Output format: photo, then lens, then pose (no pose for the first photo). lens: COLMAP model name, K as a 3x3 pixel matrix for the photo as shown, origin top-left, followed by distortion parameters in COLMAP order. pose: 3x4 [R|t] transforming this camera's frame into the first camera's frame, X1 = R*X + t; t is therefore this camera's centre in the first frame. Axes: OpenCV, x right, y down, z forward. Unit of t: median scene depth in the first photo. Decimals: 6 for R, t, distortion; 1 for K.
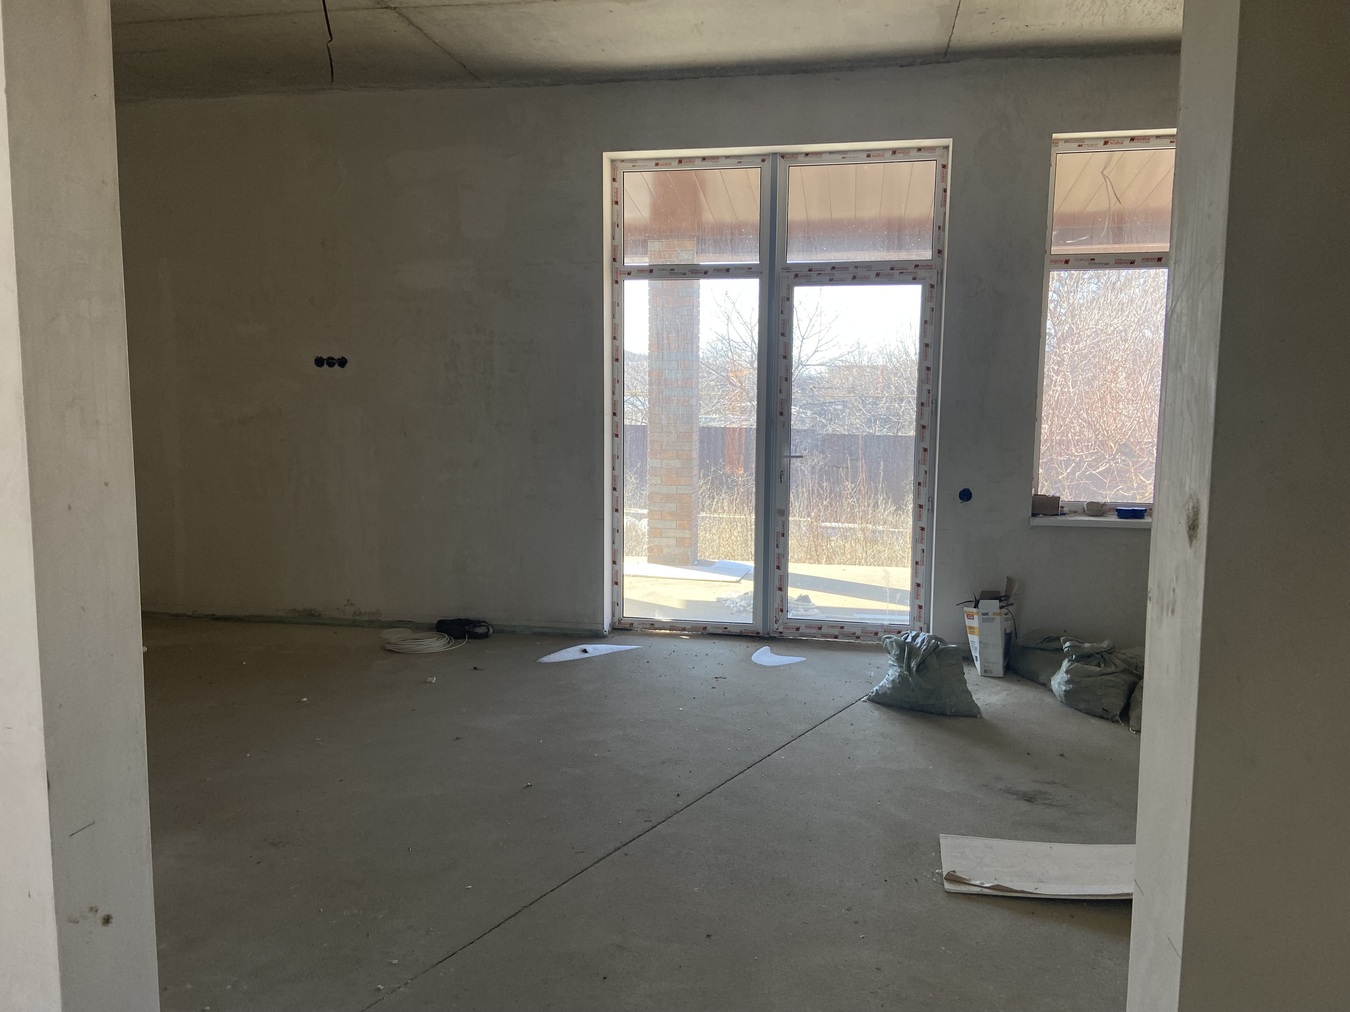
lens RADIAL K [[1002.7, 0, 676.3], [0, 1002.7, 503.8], [0, 0, 1]] dist [0.059743, -0.062605]
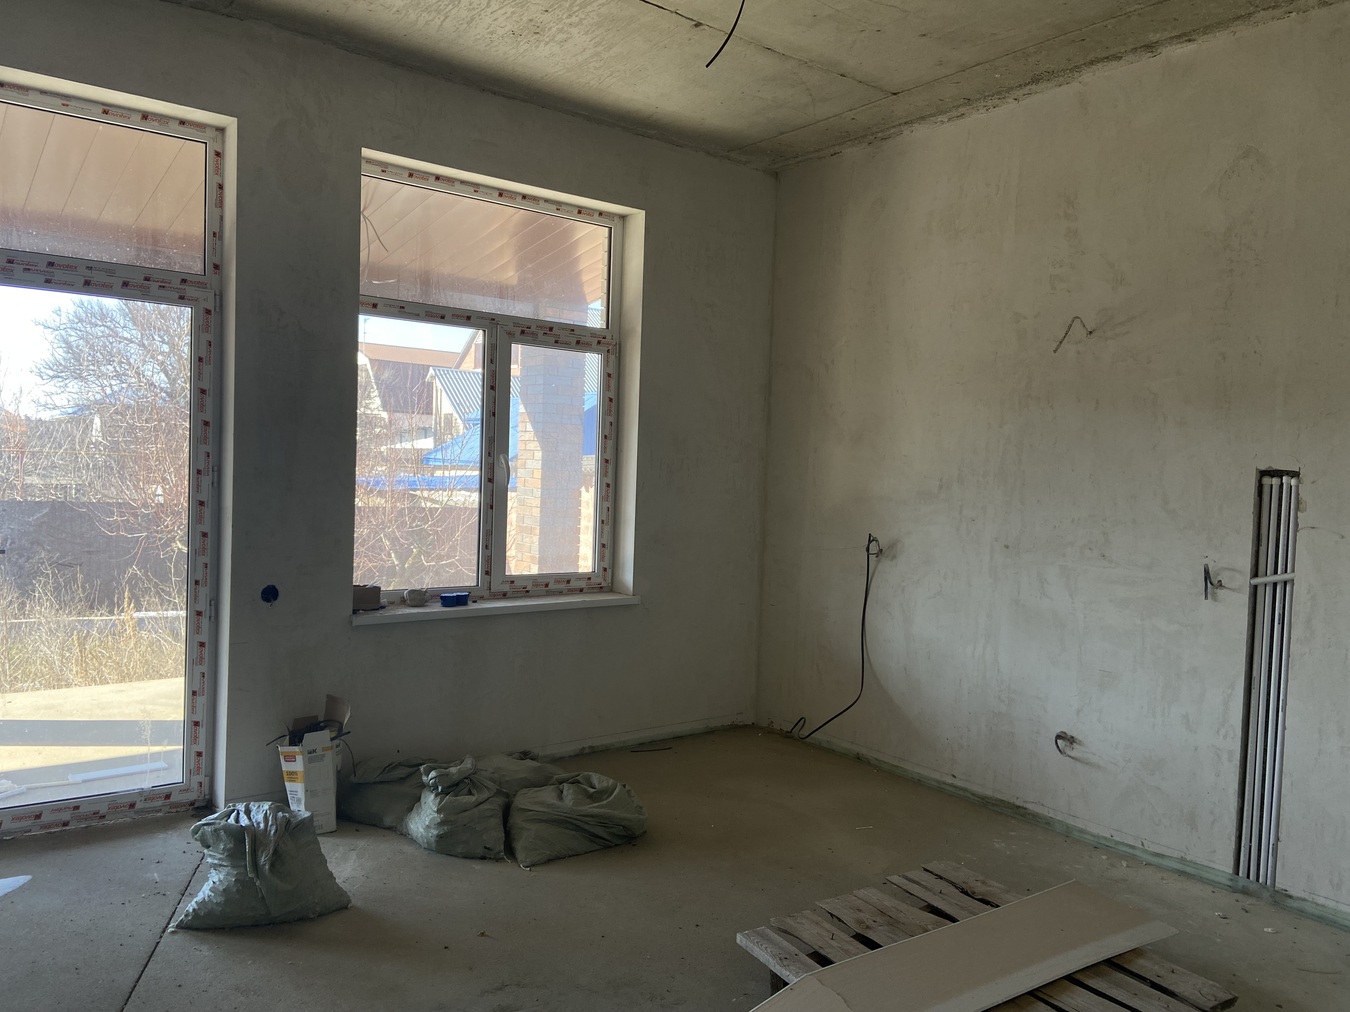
lens RADIAL K [[1002.7, 0, 683.5], [0, 1002.7, 507.7], [0, 0, 1]] dist [0.059743, -0.062605]
pose [[0.673954, -0.012837, 0.738661, -0.061460], [0.055857, 0.997873, -0.033621, -0.030910], [-0.736658, 0.063918, 0.673238, 0.269180]]
